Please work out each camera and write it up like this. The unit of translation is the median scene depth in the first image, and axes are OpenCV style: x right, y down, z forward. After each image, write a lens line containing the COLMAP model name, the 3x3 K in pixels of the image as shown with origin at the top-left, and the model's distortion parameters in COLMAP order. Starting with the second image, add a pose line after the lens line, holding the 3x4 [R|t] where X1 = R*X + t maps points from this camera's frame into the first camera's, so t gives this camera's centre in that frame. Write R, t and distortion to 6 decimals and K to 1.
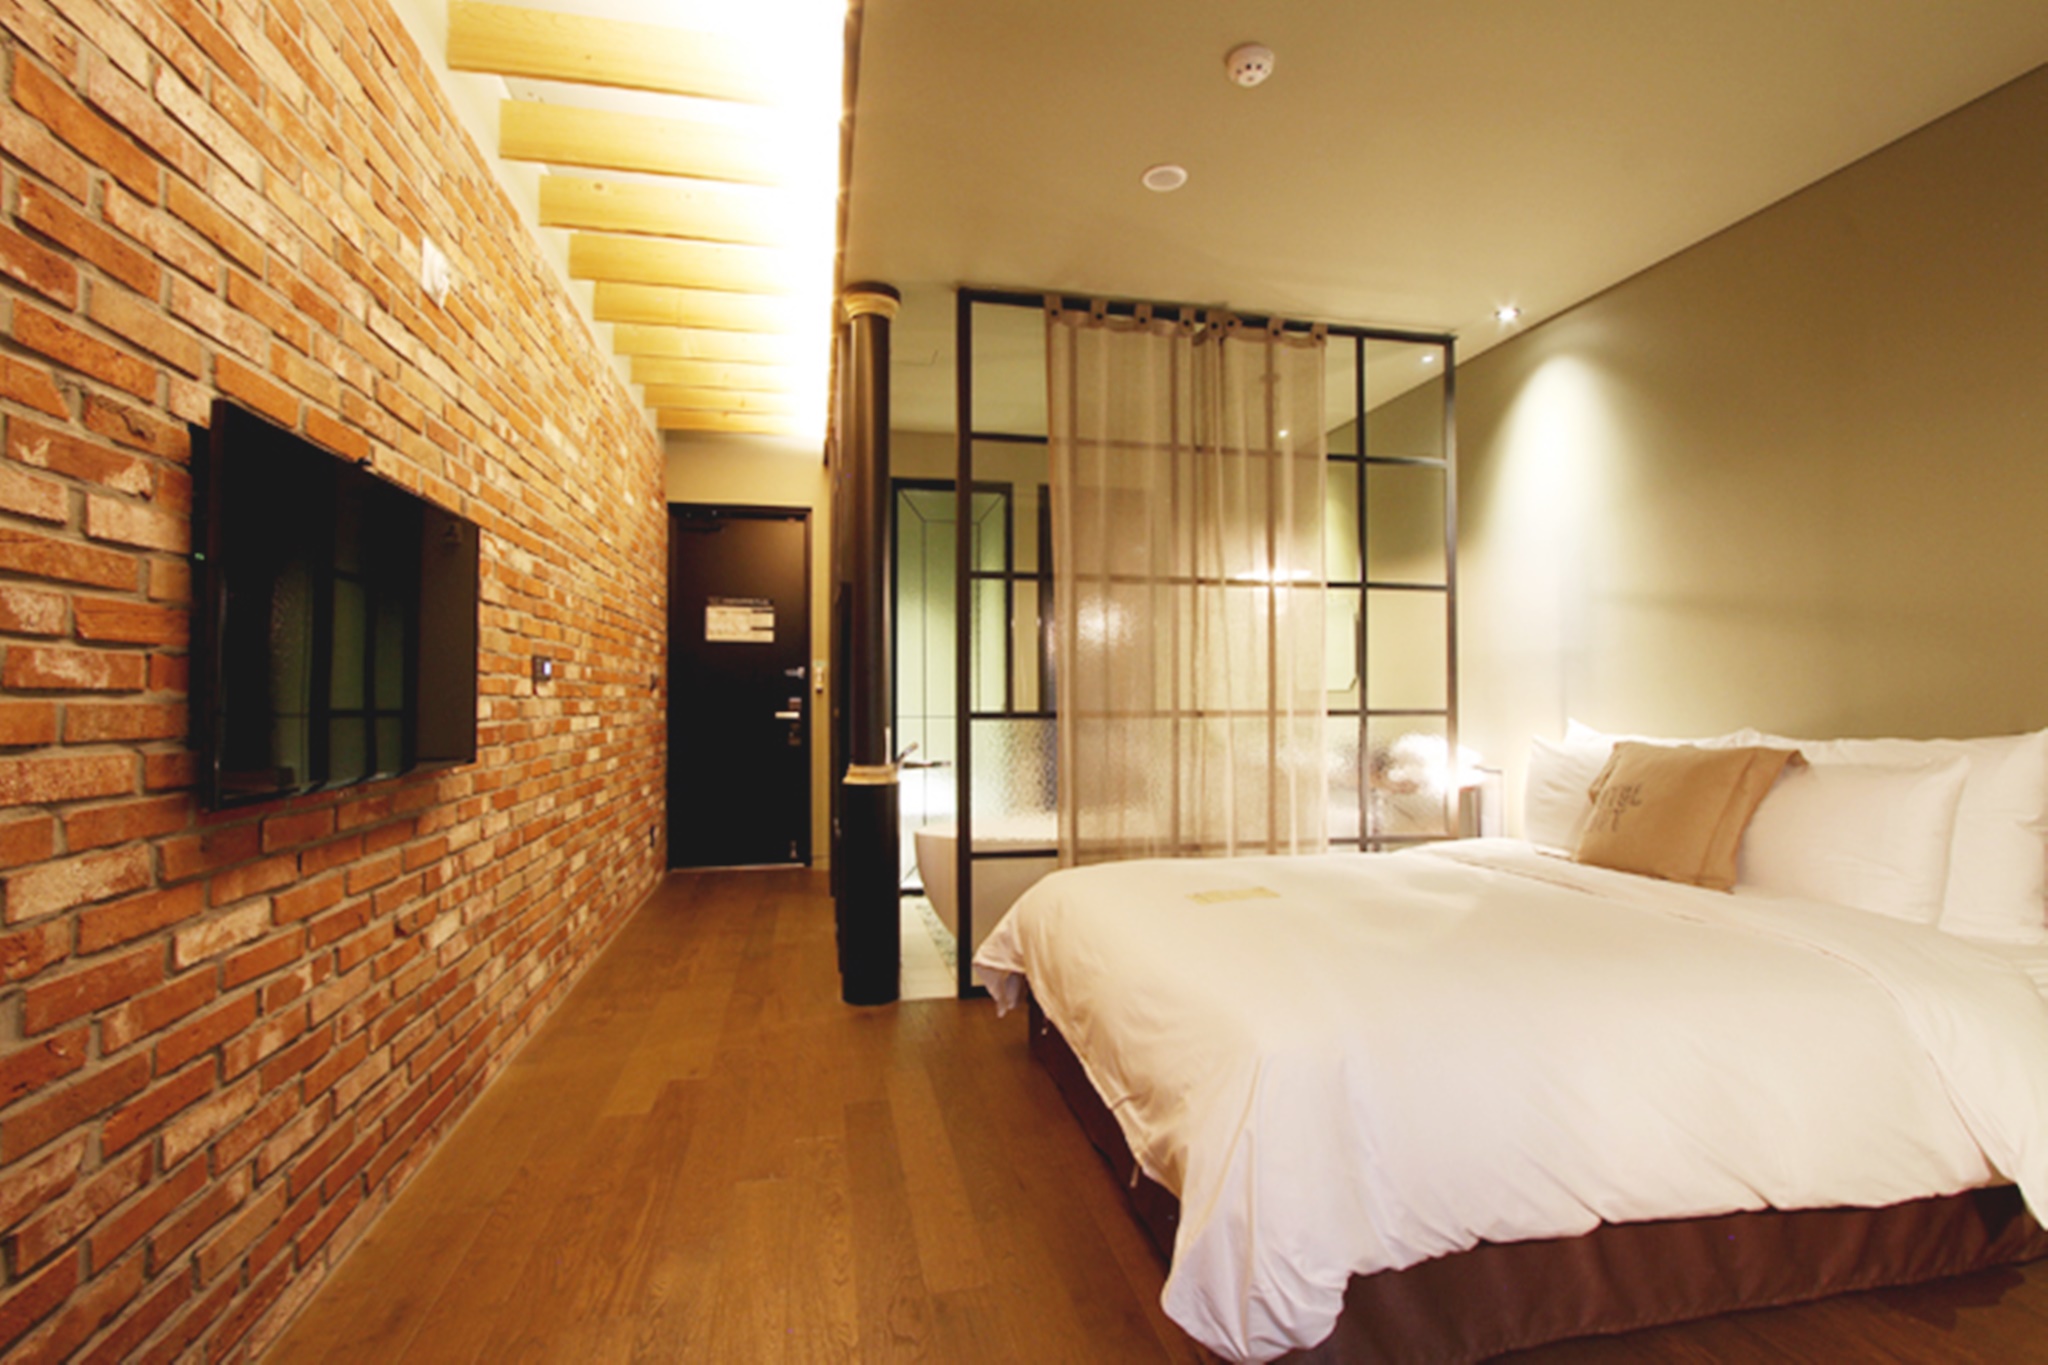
lens RADIAL K [[939.9, 0, 1008.7], [0, 939.9, 688.0], [0, 0, 1]] dist [-0.015433, 0.001560]
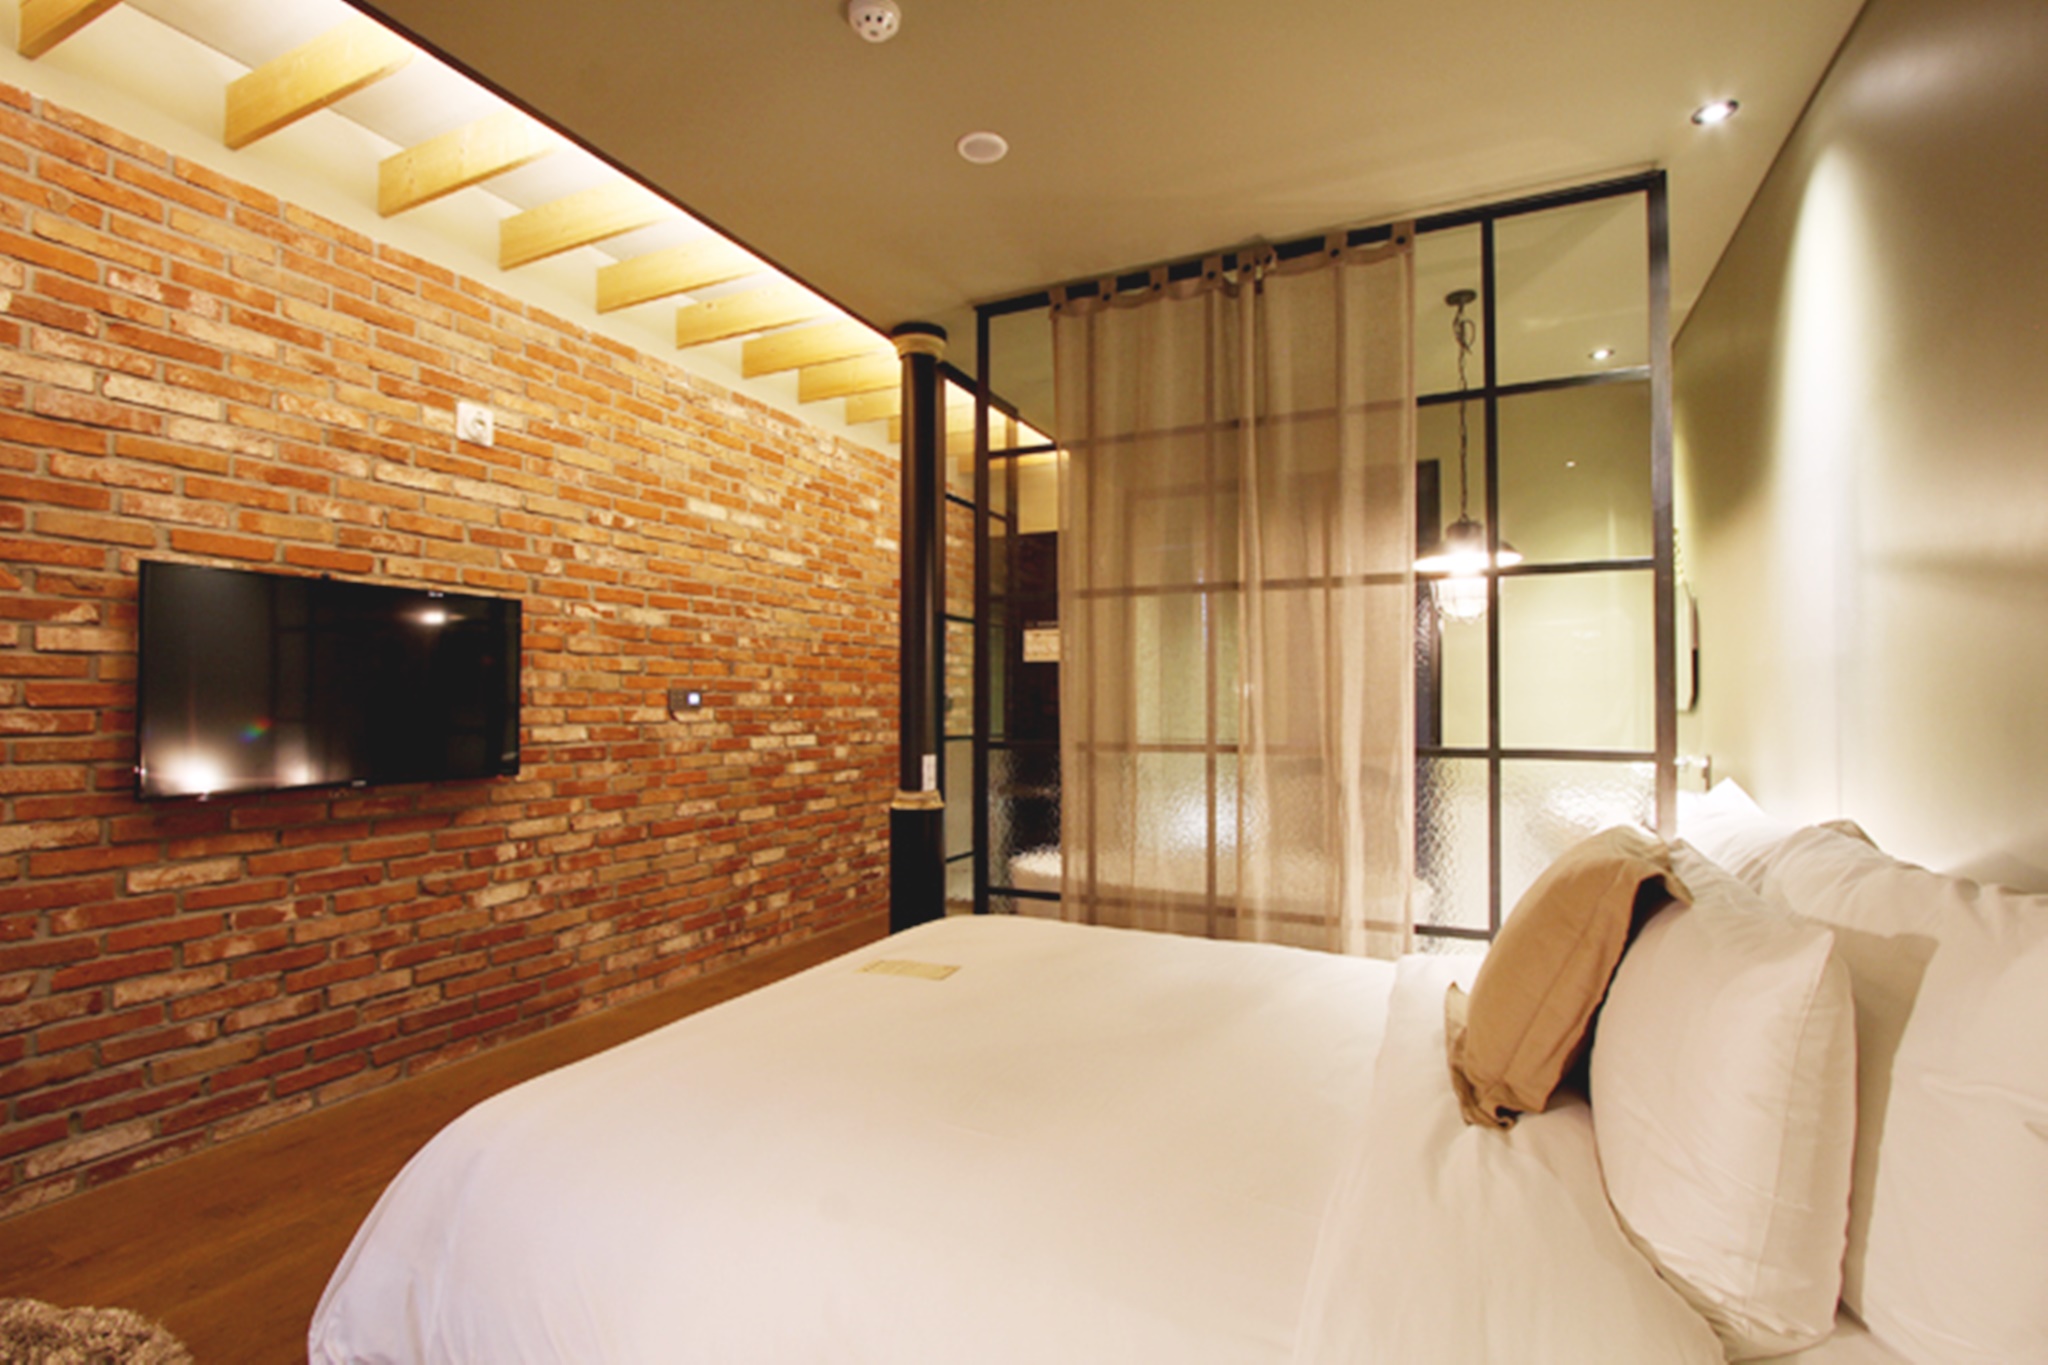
lens RADIAL K [[939.9, 0, 1010.6], [0, 939.9, 689.4], [0, 0, 1]] dist [-0.015433, 0.001560]
pose [[0.791489, -0.008788, -0.611121, 0.977058], [0.005867, 0.999960, -0.006782, -0.036164], [0.611156, 0.001783, 0.791508, 0.427544]]
